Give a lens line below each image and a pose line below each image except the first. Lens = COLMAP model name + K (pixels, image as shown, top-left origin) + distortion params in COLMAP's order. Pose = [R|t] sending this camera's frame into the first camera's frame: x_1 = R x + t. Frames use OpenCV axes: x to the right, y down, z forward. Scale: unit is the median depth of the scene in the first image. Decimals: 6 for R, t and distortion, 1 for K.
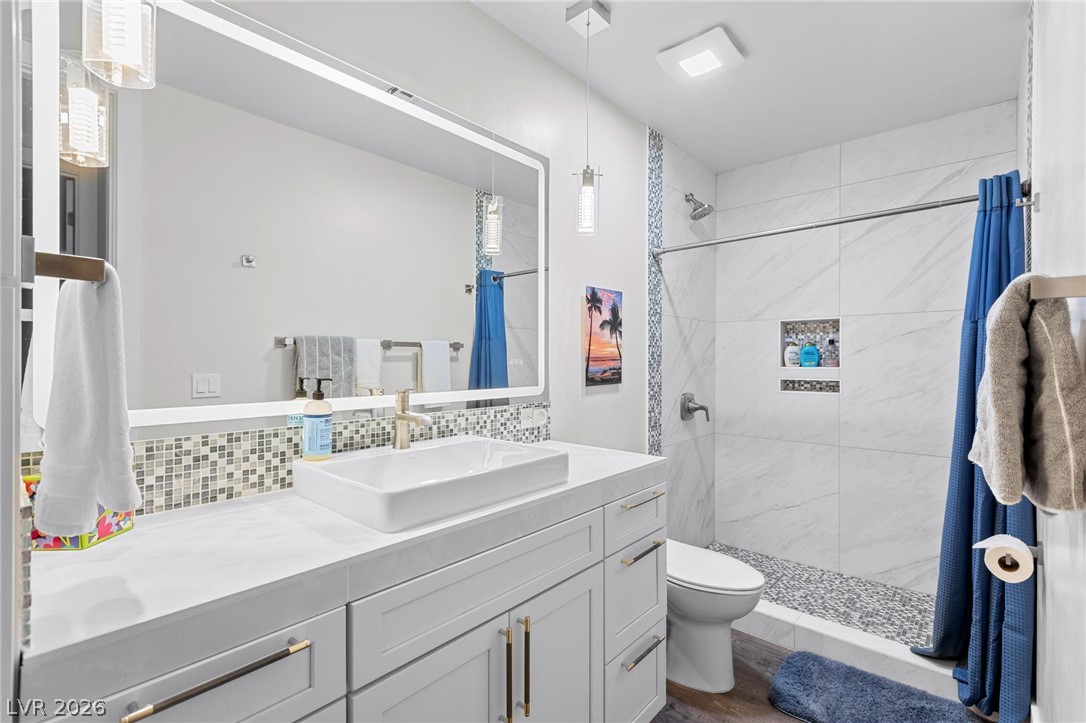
lens RADIAL K [[496.1, 0, 539.8], [0, 496.1, 361.1], [0, 0, 1]] dist [-0.005068, -0.000144]
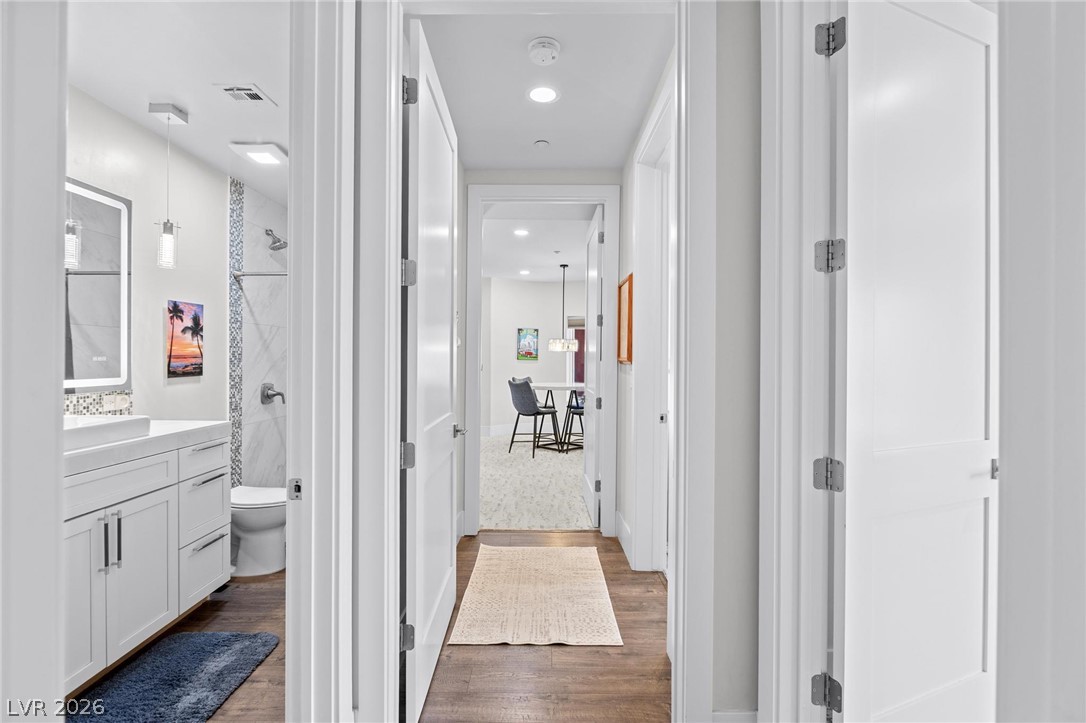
lens RADIAL K [[498.3, 0, 546.4], [0, 498.3, 361.2], [0, 0, 1]] dist [-0.010910, 0.003969]
pose [[0.745235, -0.000767, 0.666802, -0.030275], [-0.003264, 0.999983, 0.004798, -0.001772], [-0.666794, -0.005753, 0.745220, -0.566822]]
